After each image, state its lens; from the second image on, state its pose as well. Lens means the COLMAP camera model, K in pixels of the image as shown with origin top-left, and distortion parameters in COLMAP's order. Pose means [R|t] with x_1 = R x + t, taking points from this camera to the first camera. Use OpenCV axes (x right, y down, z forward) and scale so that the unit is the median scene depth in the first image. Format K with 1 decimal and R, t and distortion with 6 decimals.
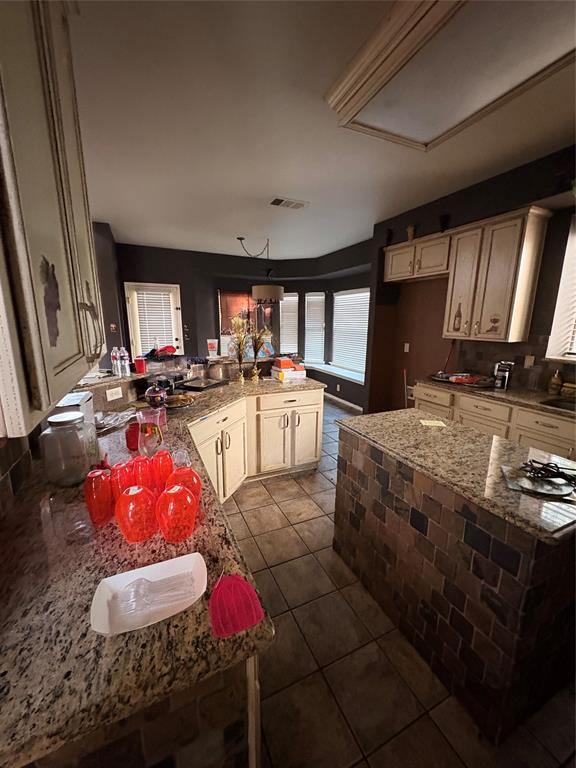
lens RADIAL K [[305.5, 0, 288.0], [0, 305.5, 384.0], [0, 0, 1]] dist [0.000678, -0.000113]
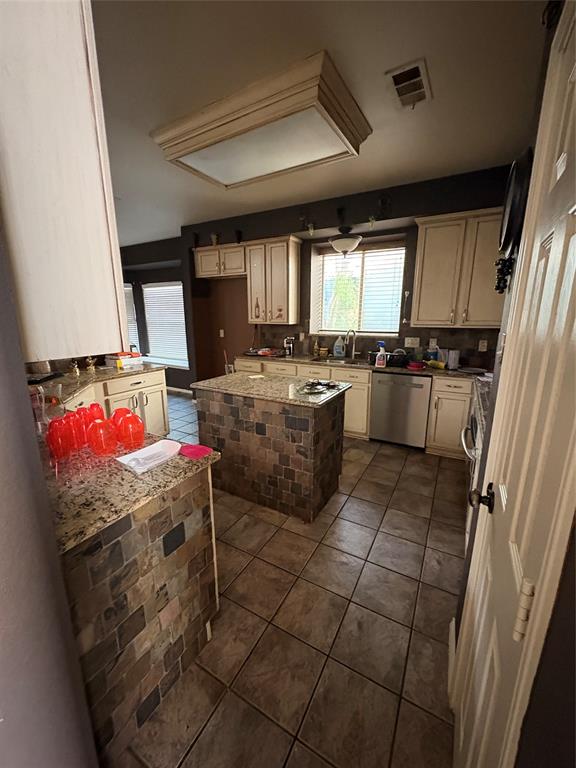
lens RADIAL K [[307.1, 0, 288.0], [0, 307.1, 384.0], [0, 0, 1]] dist [0.000708, -0.000015]
pose [[0.812575, -0.138845, 0.566078, -0.164744], [0.127004, 0.990054, 0.060528, 0.056361], [-0.568852, 0.022711, 0.822126, -0.210722]]
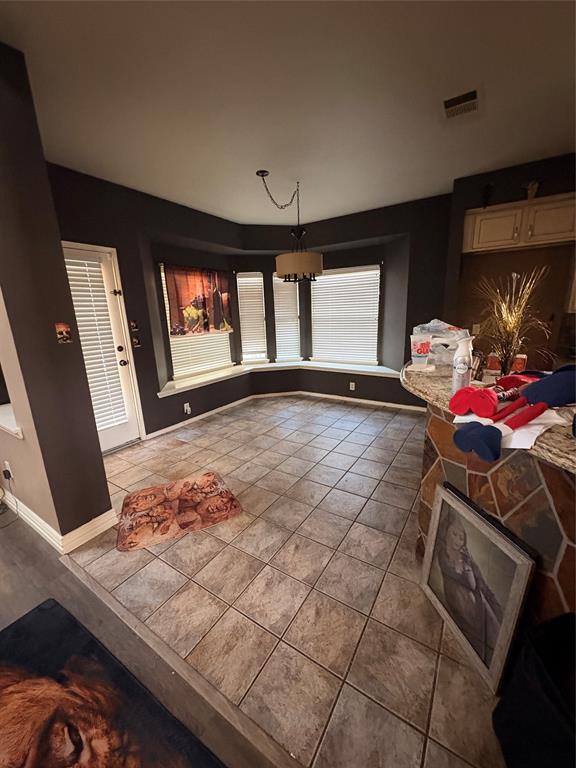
lens RADIAL K [[307.1, 0, 288.0], [0, 307.1, 384.0], [0, 0, 1]] dist [0.000708, -0.000015]
pose [[0.846357, -0.162779, 0.507132, -0.784738], [0.151978, 0.986376, 0.062969, -0.140109], [-0.510473, 0.023779, 0.859565, 0.716568]]
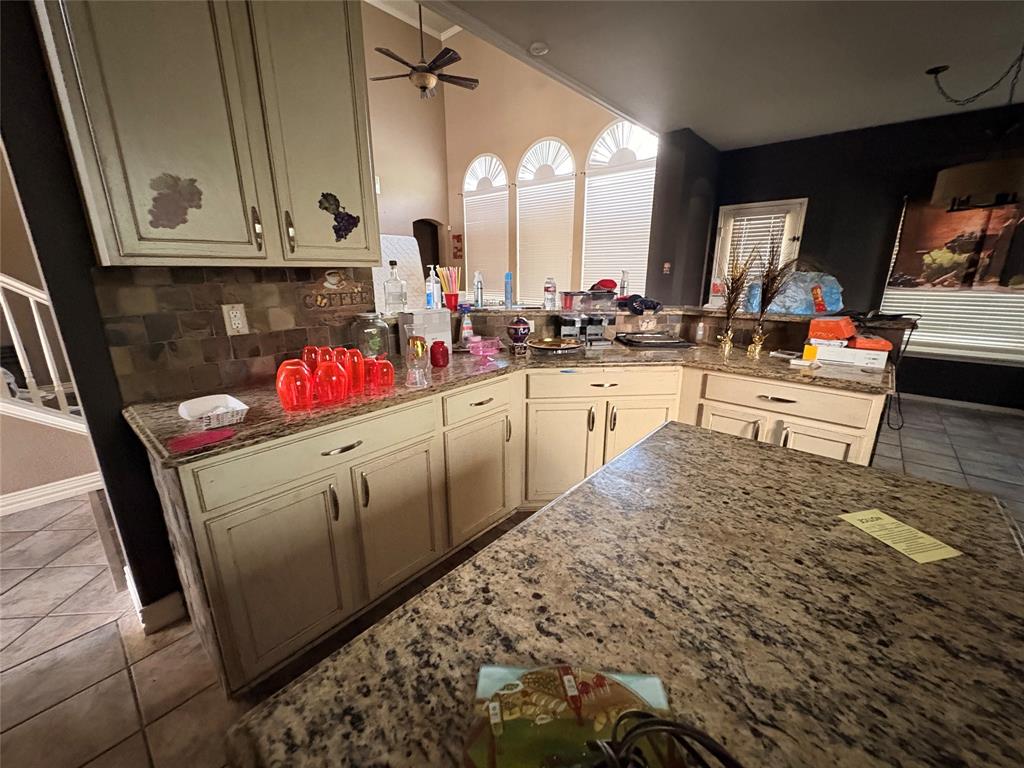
lens RADIAL K [[407.4, 0, 512.0], [0, 407.4, 384.0], [0, 0, 1]] dist [0.000678, -0.000113]
pose [[0.407188, 0.234637, -0.882691, 0.384107], [-0.182949, 0.967805, 0.172867, -0.004160], [0.894834, 0.091098, 0.437005, 0.306428]]
